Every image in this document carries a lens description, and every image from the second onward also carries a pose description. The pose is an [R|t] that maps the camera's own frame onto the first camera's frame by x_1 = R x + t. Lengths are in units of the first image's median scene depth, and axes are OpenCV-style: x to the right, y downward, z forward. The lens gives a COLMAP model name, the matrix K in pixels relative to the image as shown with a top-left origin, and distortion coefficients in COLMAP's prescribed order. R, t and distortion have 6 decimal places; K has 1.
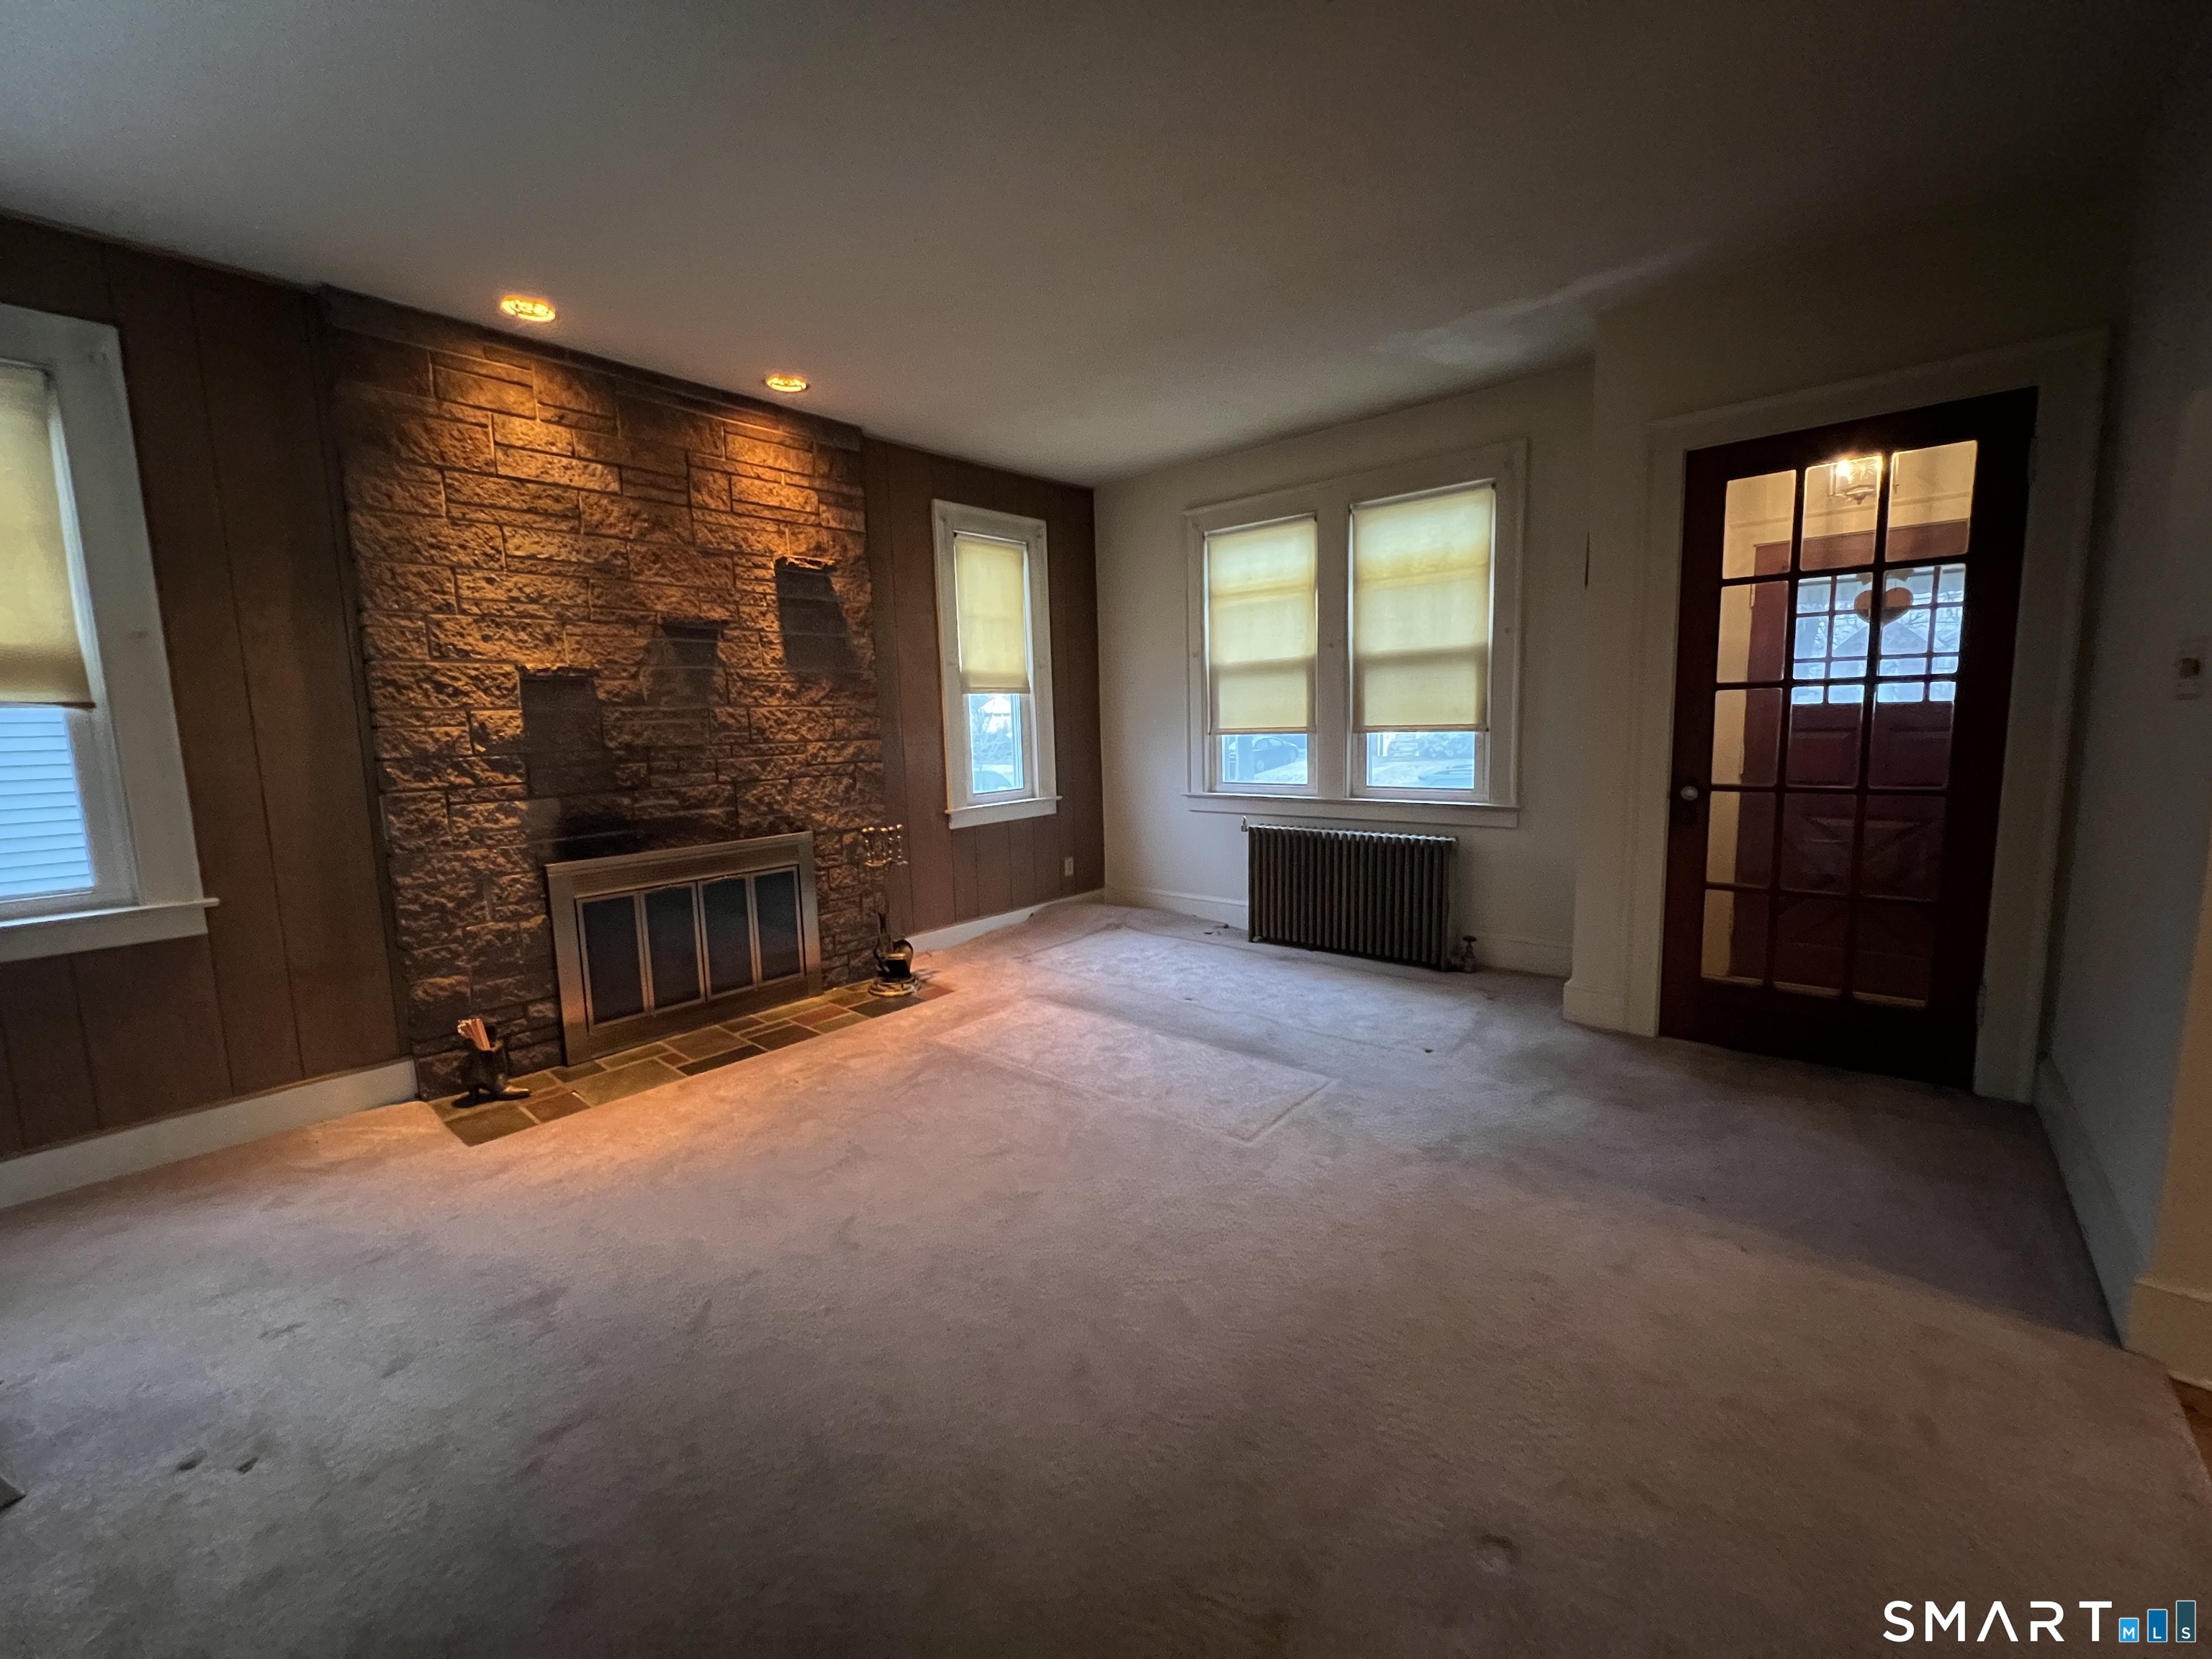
lens RADIAL K [[891.1, 0, 1111.4], [0, 891.1, 820.3], [0, 0, 1]] dist [-0.003799, 0.000812]
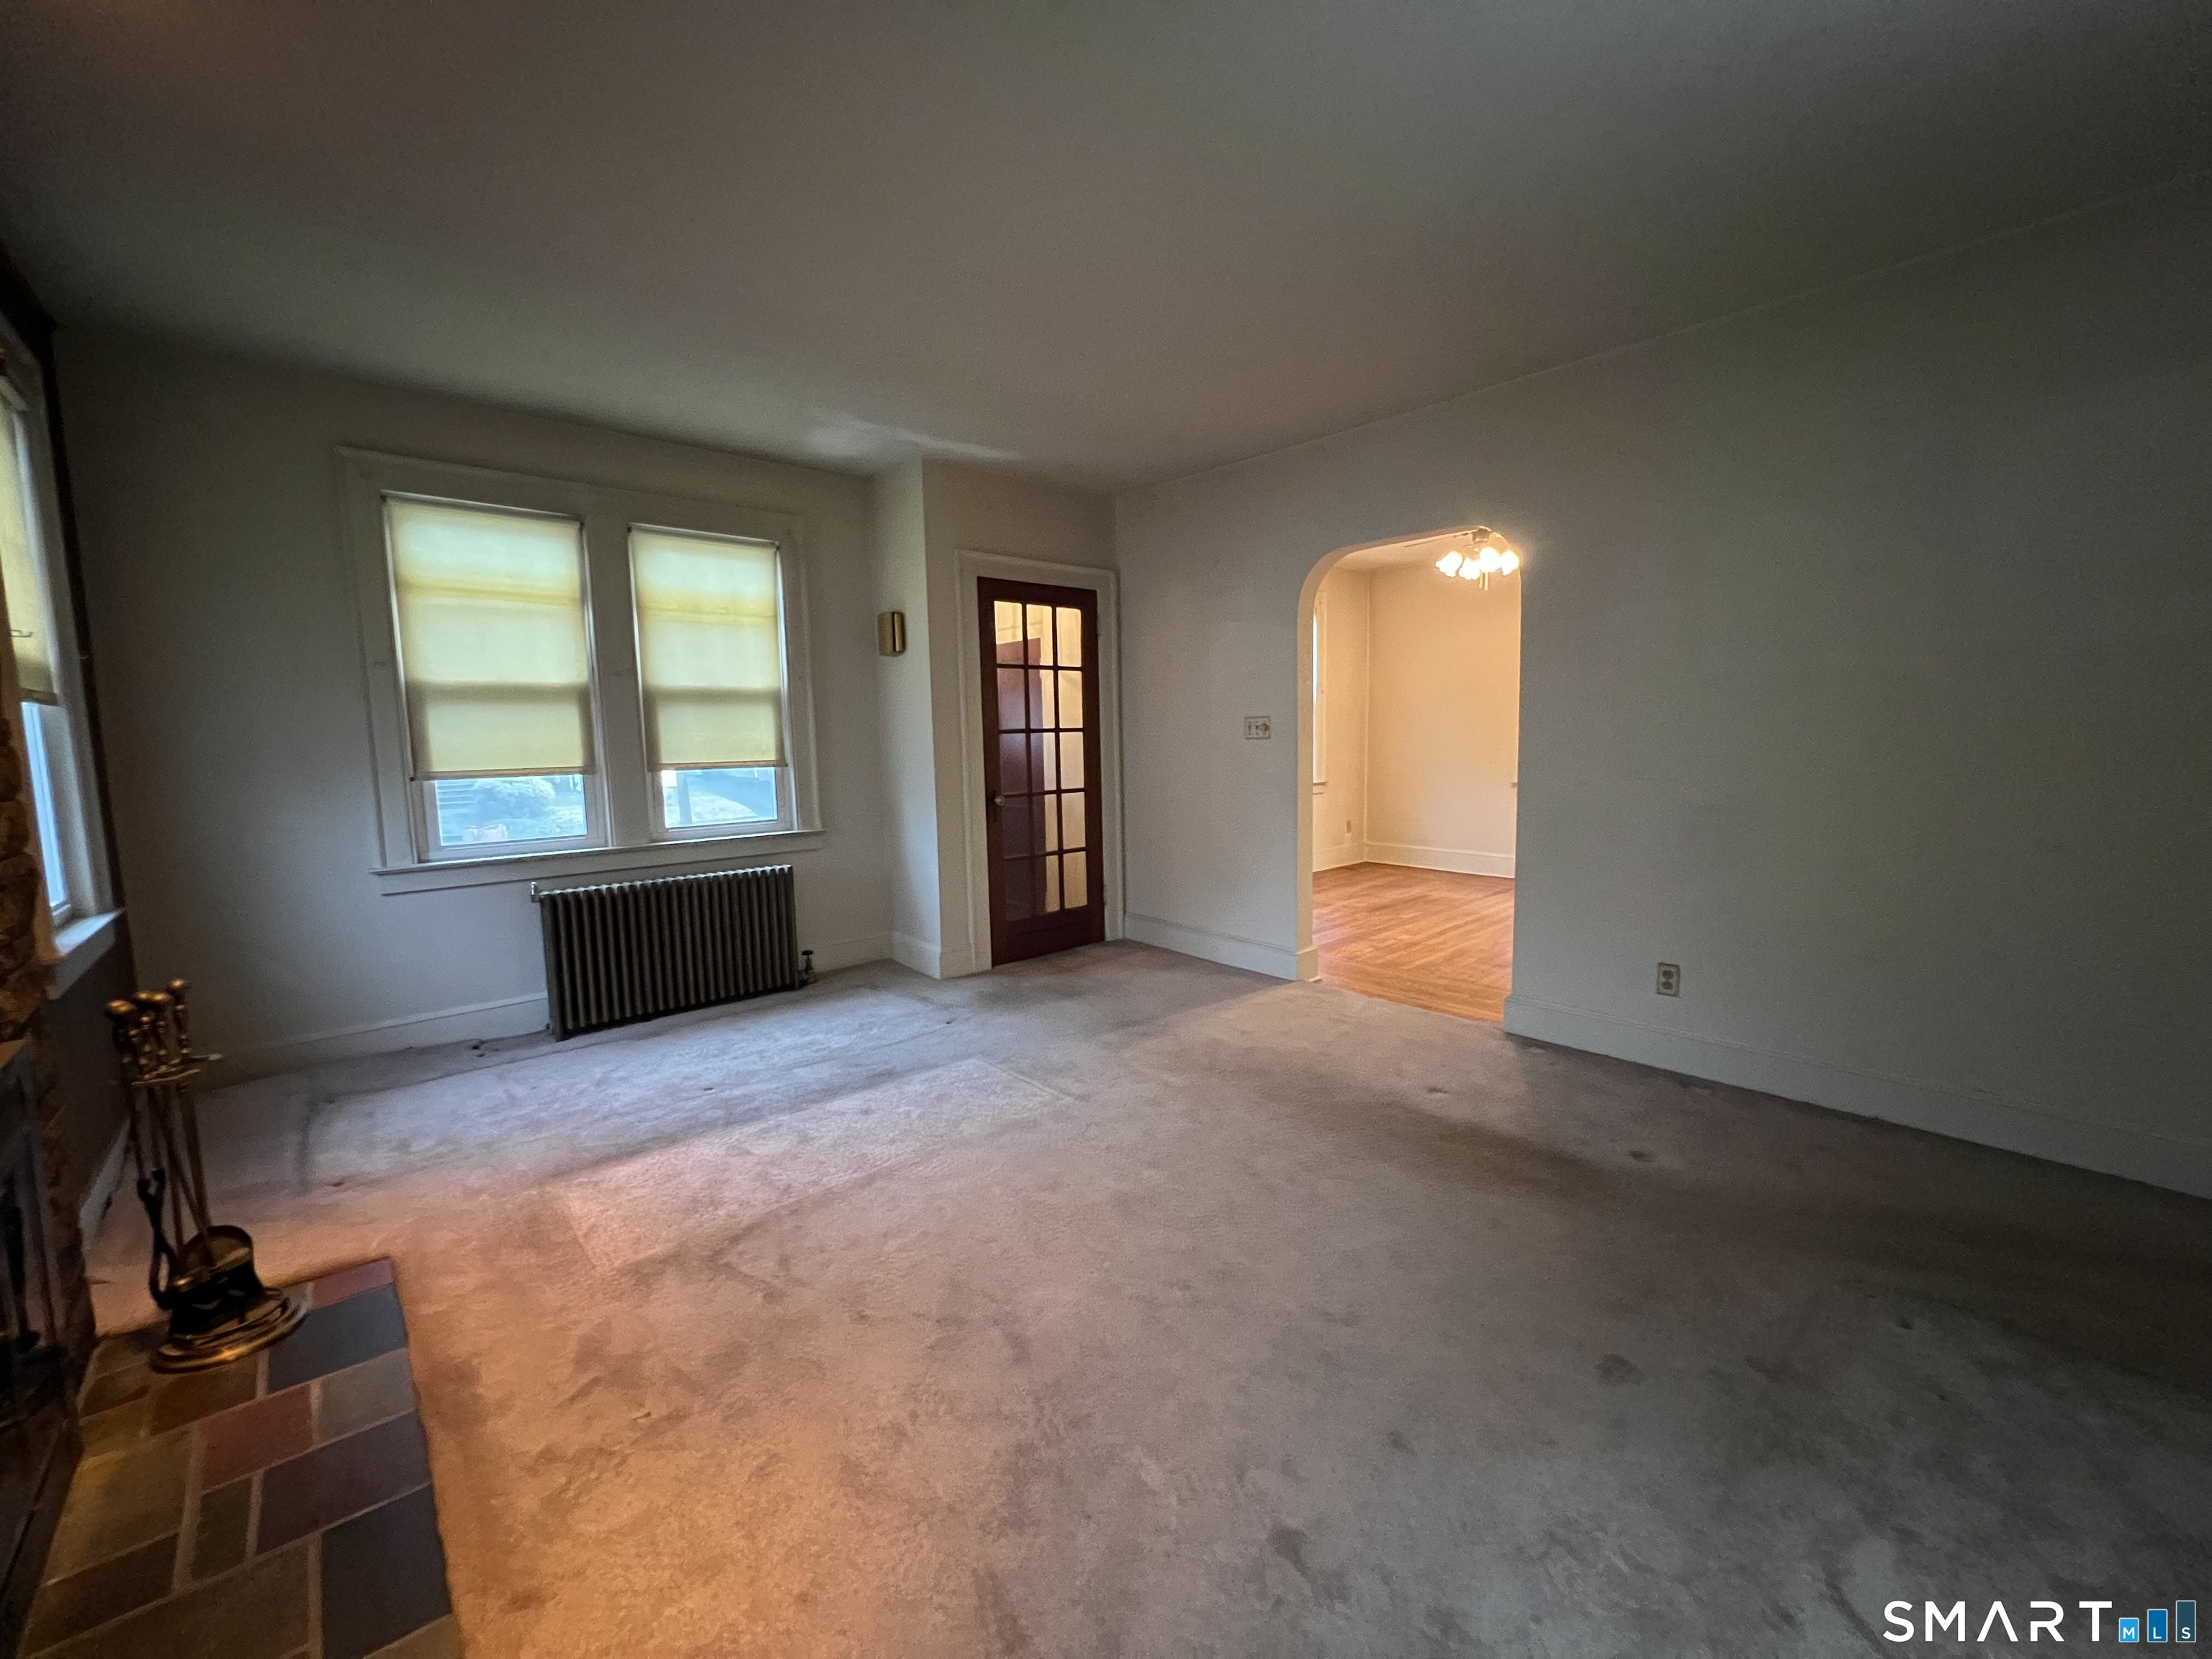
lens RADIAL K [[891.1, 0, 1111.4], [0, 891.1, 820.3], [0, 0, 1]] dist [-0.003799, 0.000812]
pose [[0.124742, -0.072450, 0.989540, -0.624221], [0.124146, 0.990632, 0.056881, -0.045619], [-0.984392, 0.115752, 0.132568, 0.455986]]
